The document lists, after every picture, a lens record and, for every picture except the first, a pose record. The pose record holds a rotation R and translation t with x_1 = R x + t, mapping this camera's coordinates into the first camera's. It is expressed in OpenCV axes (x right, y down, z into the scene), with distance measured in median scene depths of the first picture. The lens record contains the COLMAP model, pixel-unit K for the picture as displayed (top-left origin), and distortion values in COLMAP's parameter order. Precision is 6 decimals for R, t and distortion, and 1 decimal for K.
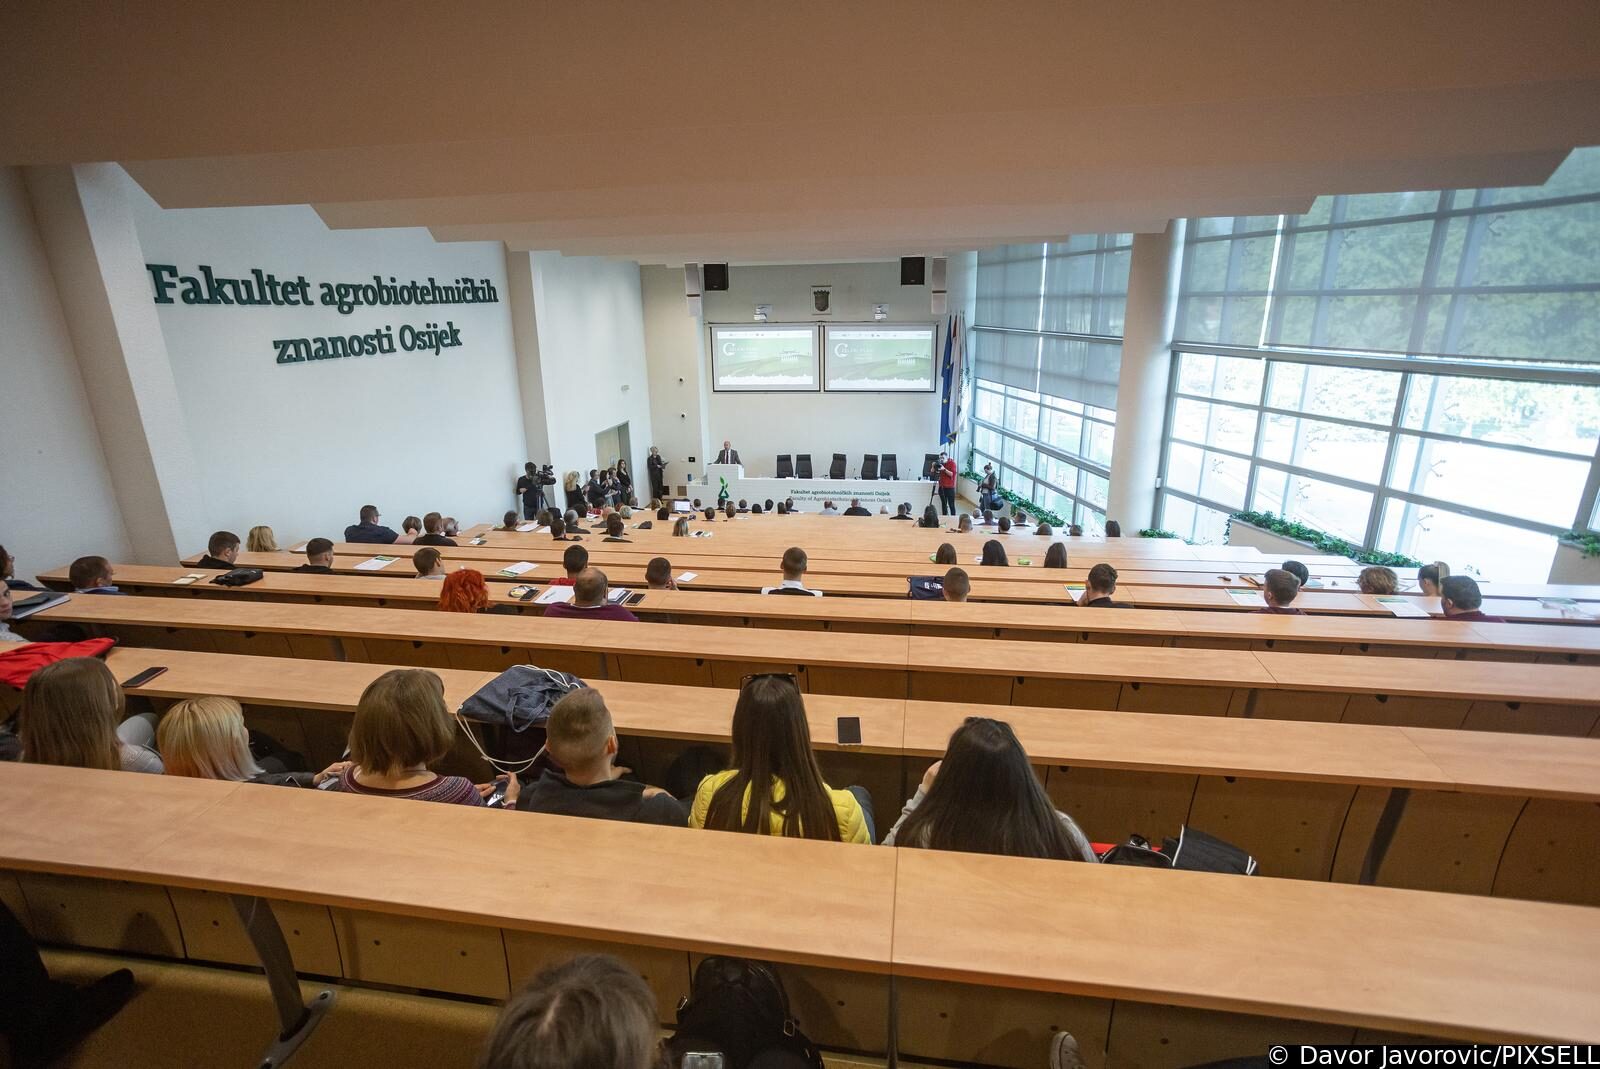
lens RADIAL K [[768.4, 0, 800.0], [0, 768.4, 534.5], [0, 0, 1]] dist [-0.040124, 0.023221]
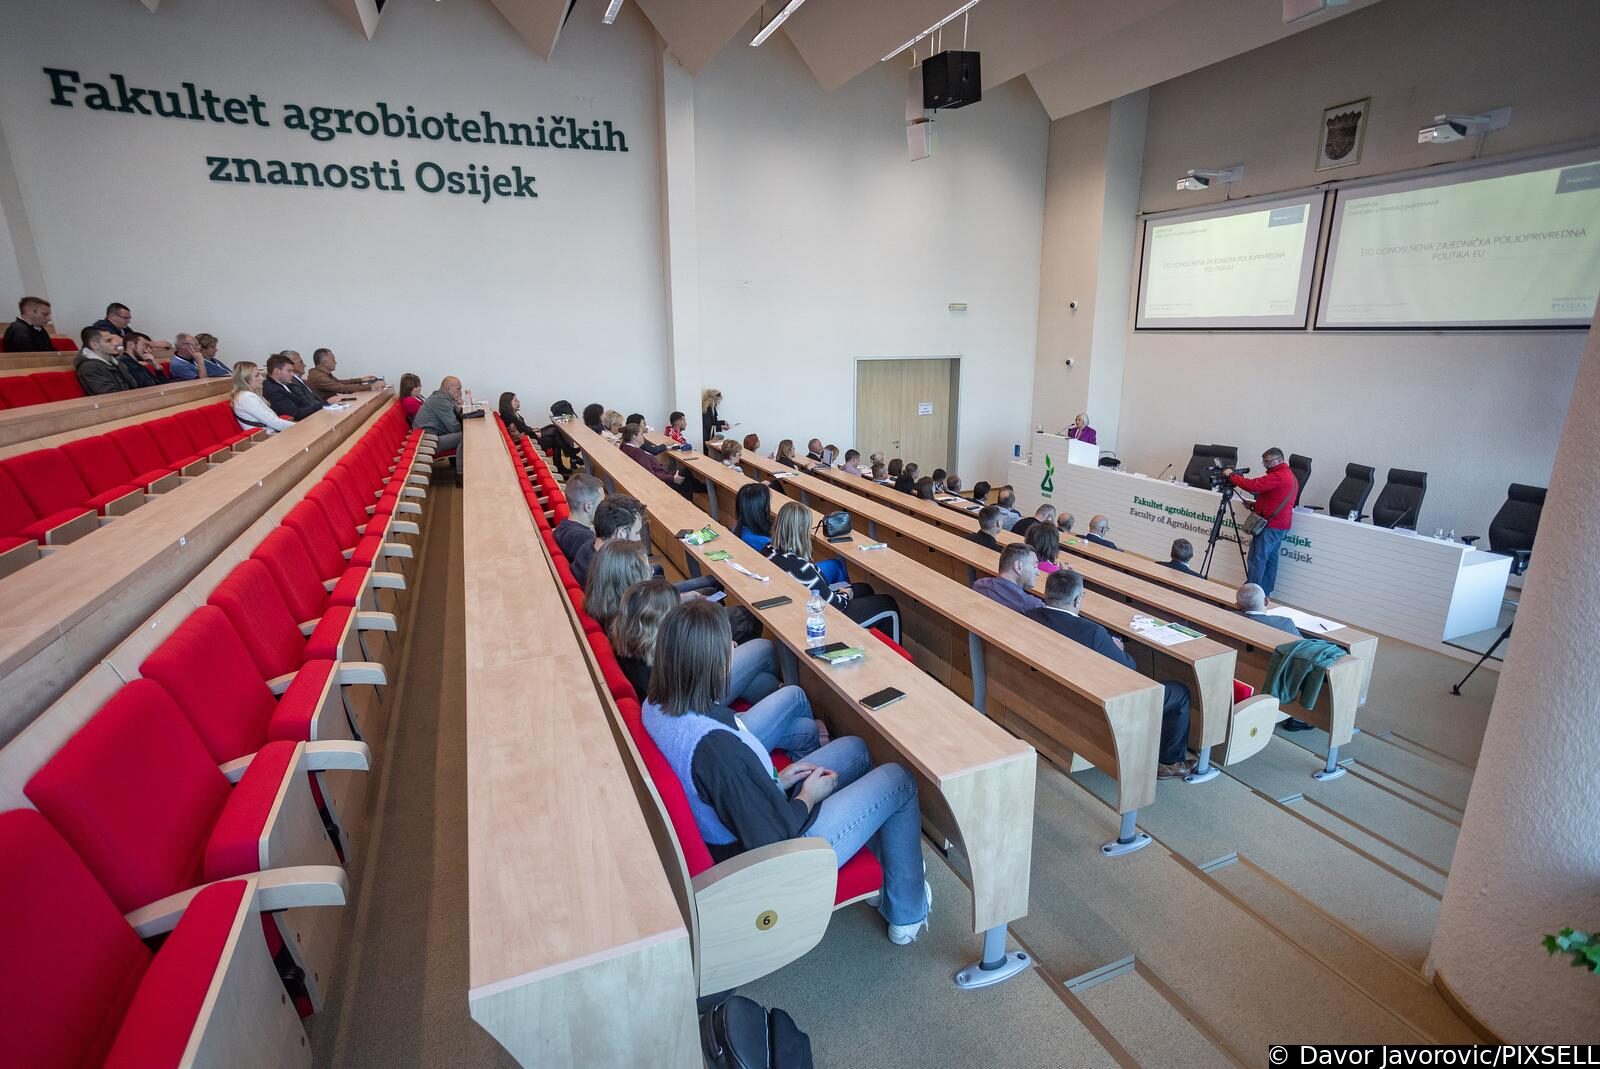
lens RADIAL K [[768.4, 0, 800.0], [0, 768.4, 534.5], [0, 0, 1]] dist [-0.040124, 0.023221]
pose [[0.523592, 0.232204, -0.819715, 0.597237], [-0.249330, 0.961781, 0.113188, -0.065929], [0.814669, 0.145115, 0.561477, 0.983948]]
